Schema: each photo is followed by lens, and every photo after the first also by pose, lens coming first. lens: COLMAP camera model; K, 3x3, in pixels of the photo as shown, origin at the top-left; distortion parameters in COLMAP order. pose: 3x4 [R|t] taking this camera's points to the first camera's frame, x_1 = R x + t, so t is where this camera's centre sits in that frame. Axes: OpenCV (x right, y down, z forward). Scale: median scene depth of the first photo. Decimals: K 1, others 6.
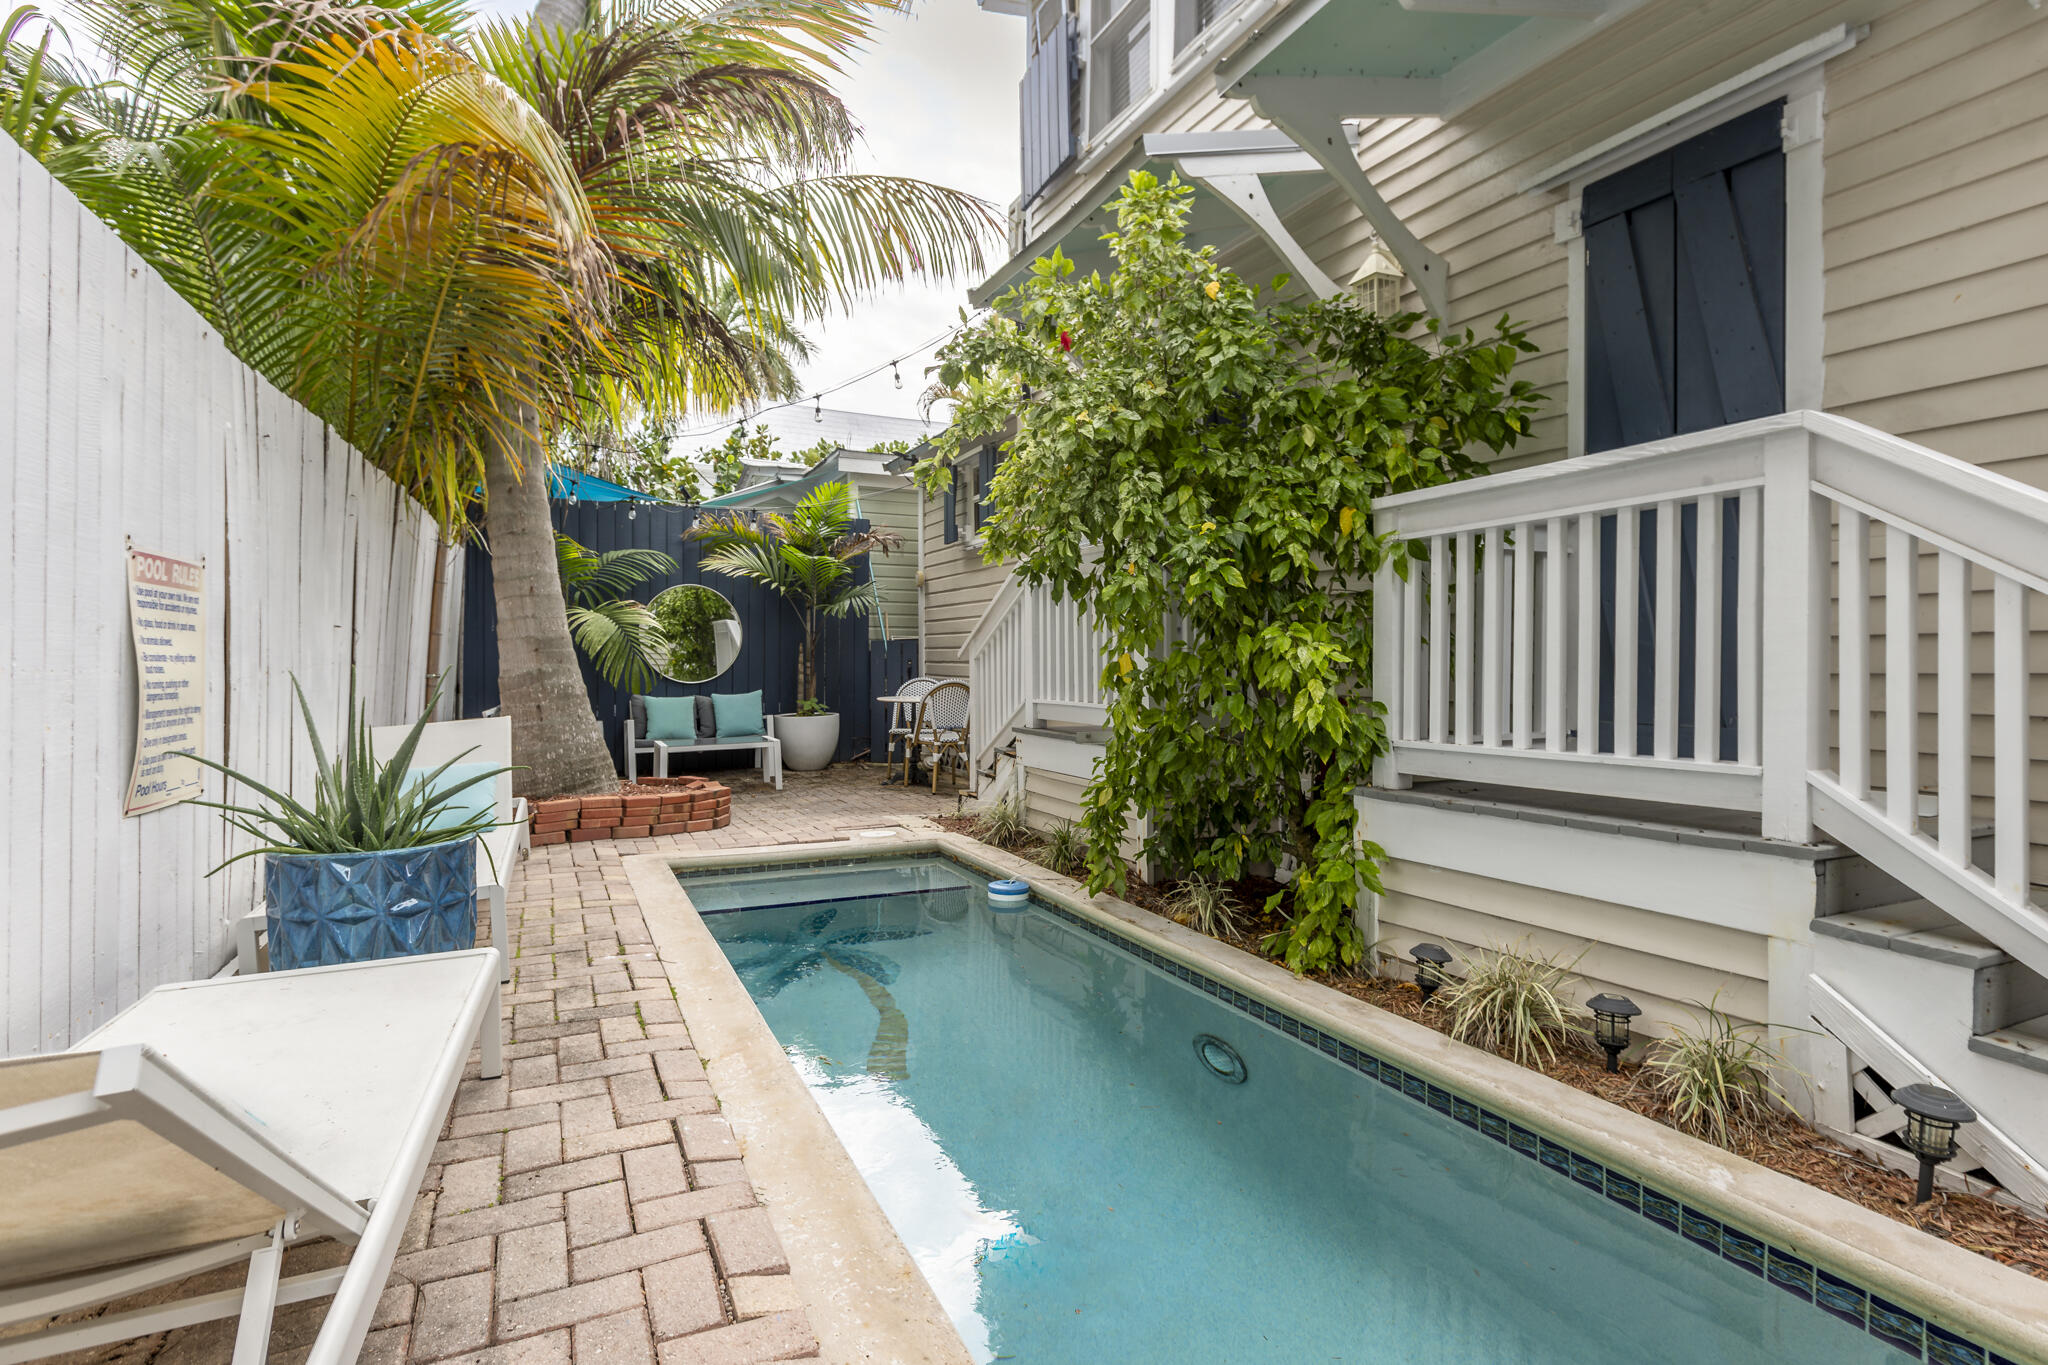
lens RADIAL K [[836.1, 0, 1027.2], [0, 836.1, 613.4], [0, 0, 1]] dist [-0.001259, -0.000258]
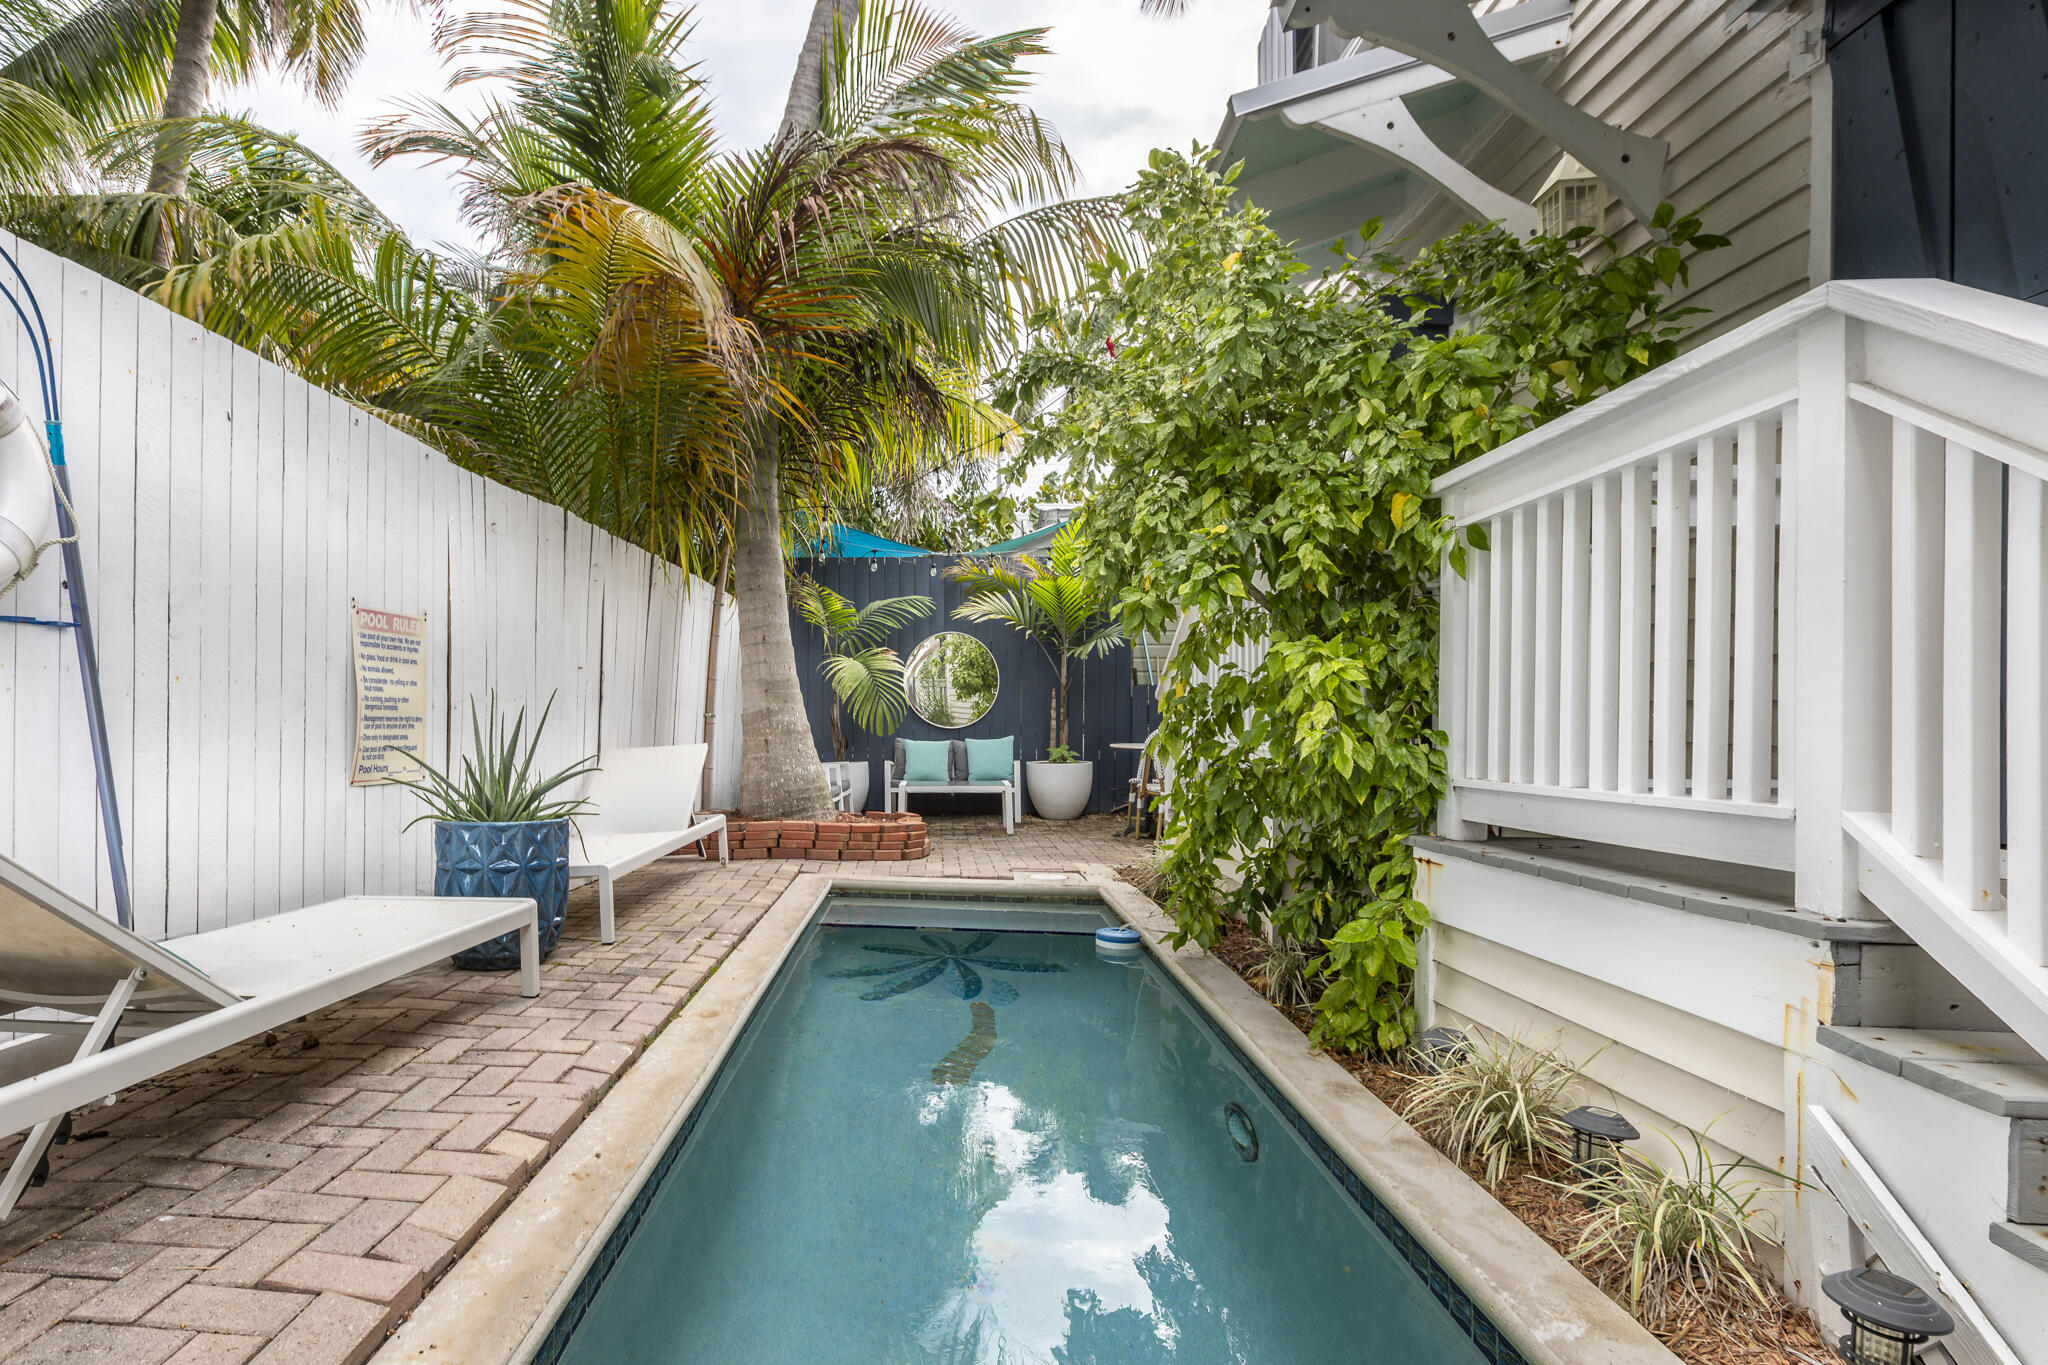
lens RADIAL K [[939.5, 0, 1019.8], [0, 939.5, 654.4], [0, 0, 1]] dist [-0.001277, -0.000544]
pose [[0.896283, -0.027906, -0.442603, 0.463309], [0.021878, 0.999585, -0.018720, 0.040975], [0.442942, 0.007095, 0.896522, 0.011382]]
